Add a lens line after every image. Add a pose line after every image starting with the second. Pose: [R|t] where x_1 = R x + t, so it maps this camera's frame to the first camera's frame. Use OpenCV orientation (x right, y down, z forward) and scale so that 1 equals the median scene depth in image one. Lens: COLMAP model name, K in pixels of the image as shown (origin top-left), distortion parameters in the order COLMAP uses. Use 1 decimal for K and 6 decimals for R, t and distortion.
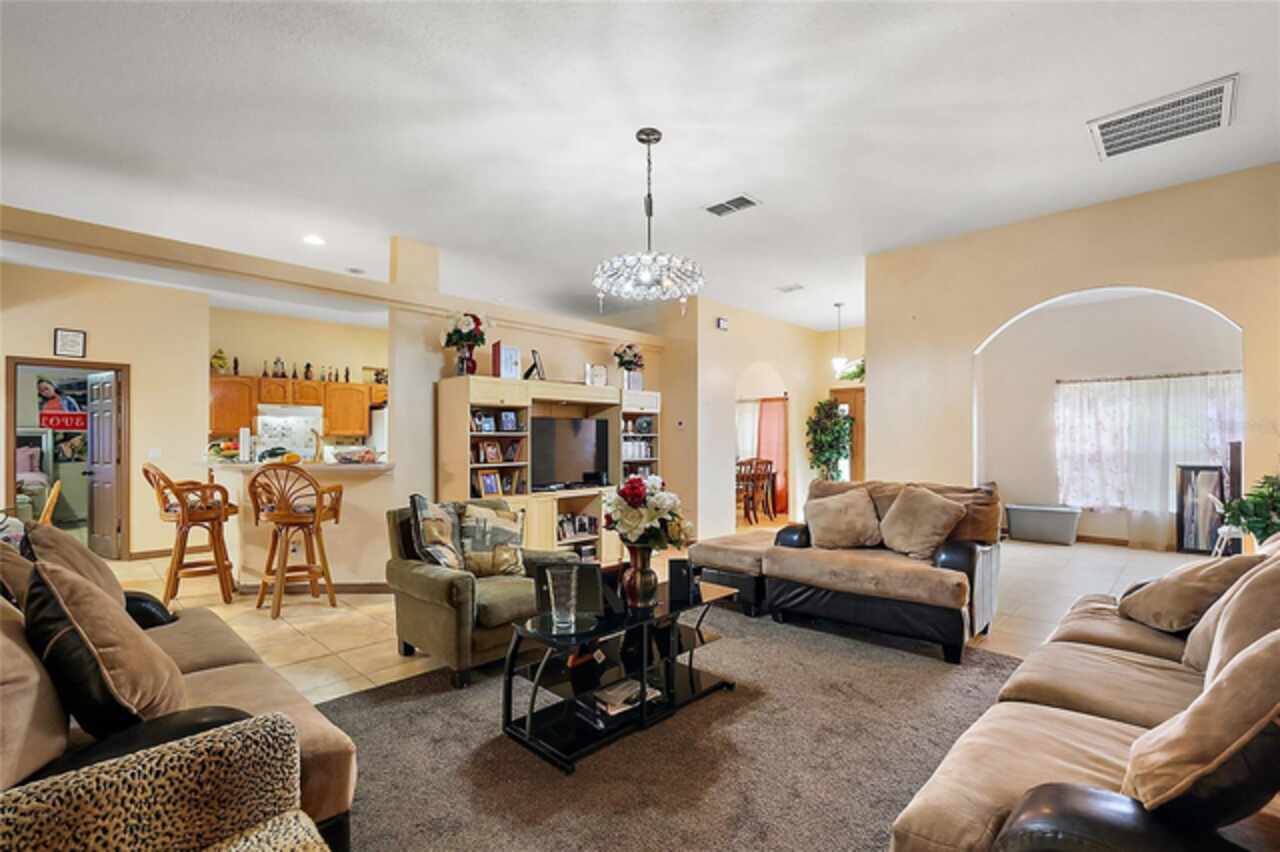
lens RADIAL K [[560.9, 0, 651.4], [0, 560.9, 440.7], [0, 0, 1]] dist [0.002958, -0.000538]
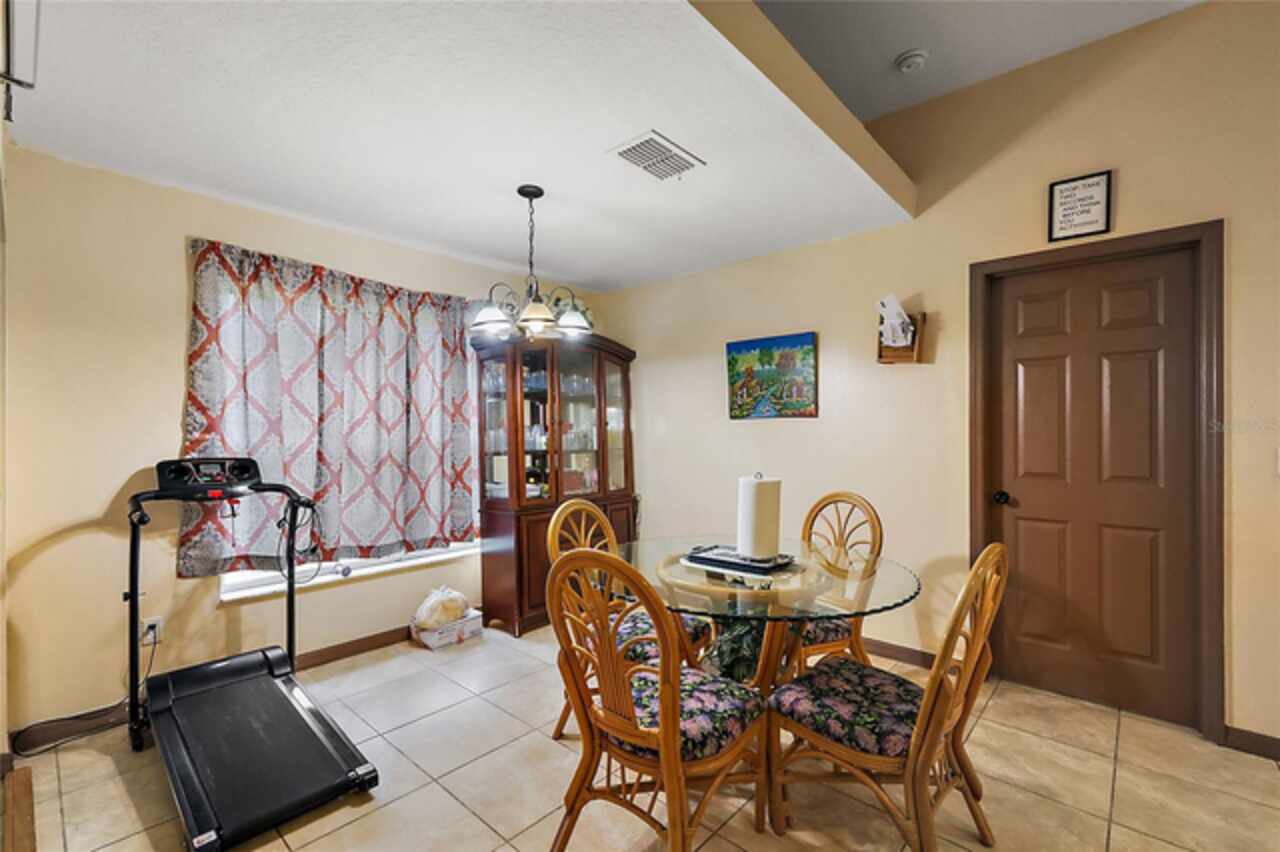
lens RADIAL K [[560.9, 0, 626.4], [0, 560.9, 426.8], [0, 0, 1]] dist [0.002958, -0.000538]
pose [[0.017426, -0.000885, -0.999848, -0.469763], [0.002665, 0.999996, -0.000839, 0.000337], [0.999845, -0.002650, 0.017428, 0.499887]]
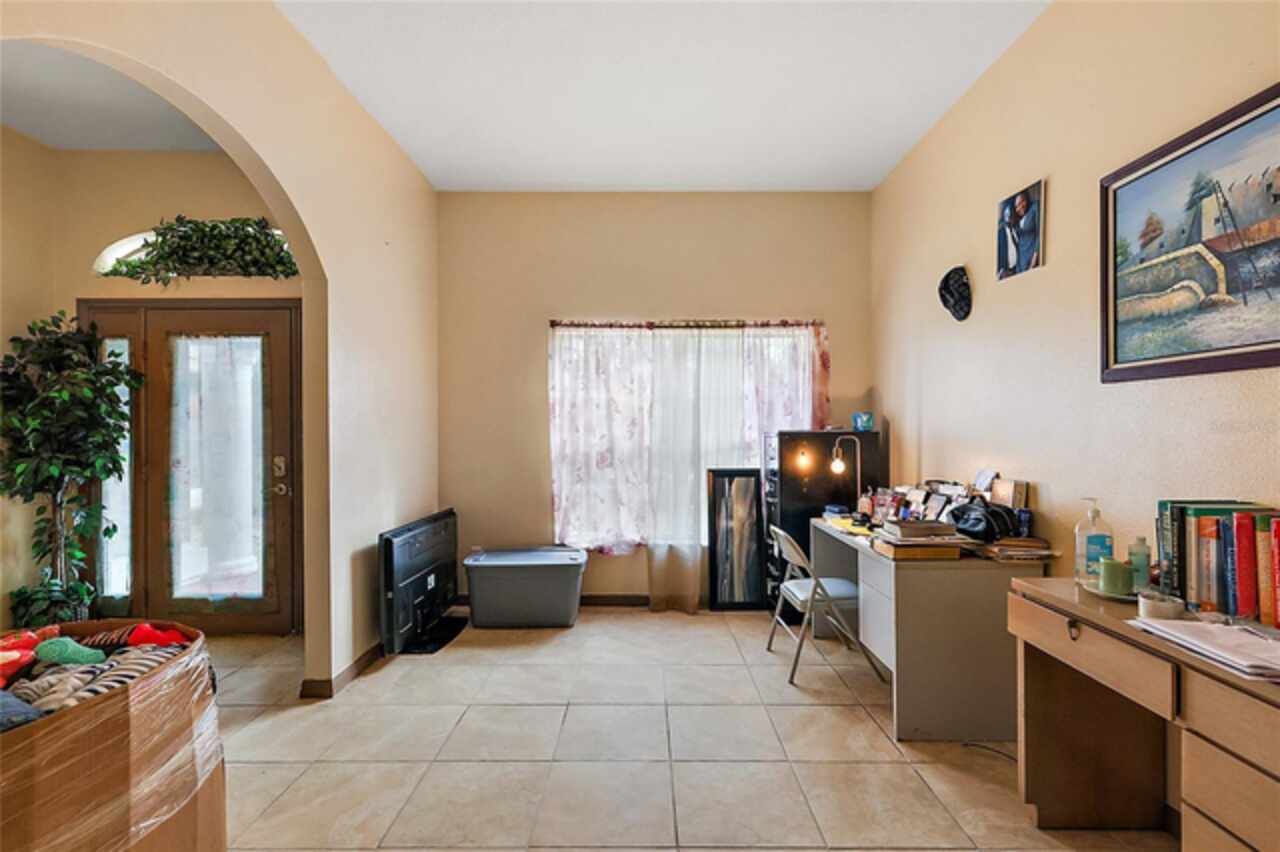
lens RADIAL K [[560.9, 0, 644.6], [0, 560.9, 433.8], [0, 0, 1]] dist [0.002958, -0.000538]
pose [[0.728478, -0.006112, 0.685042, 0.464501], [-0.001559, 0.999943, 0.010579, -0.002497], [-0.685068, -0.008774, 0.728427, 0.605865]]
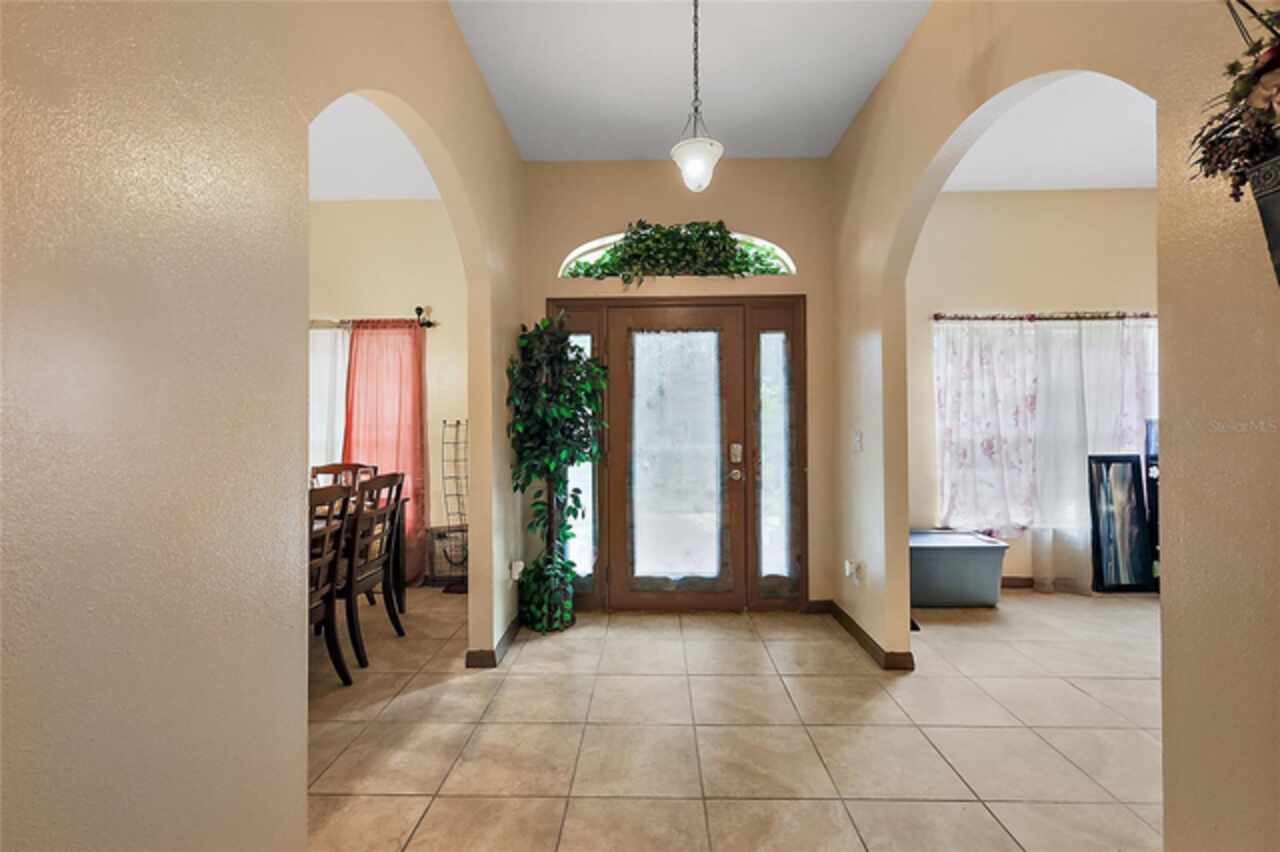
lens RADIAL K [[560.9, 0, 635.1], [0, 560.9, 414.6], [0, 0, 1]] dist [0.002958, -0.000538]
pose [[0.745724, 0.002837, 0.666249, 0.117266], [0.002512, 0.999972, -0.007070, -0.000405], [-0.666250, 0.006946, 0.745696, 0.880394]]
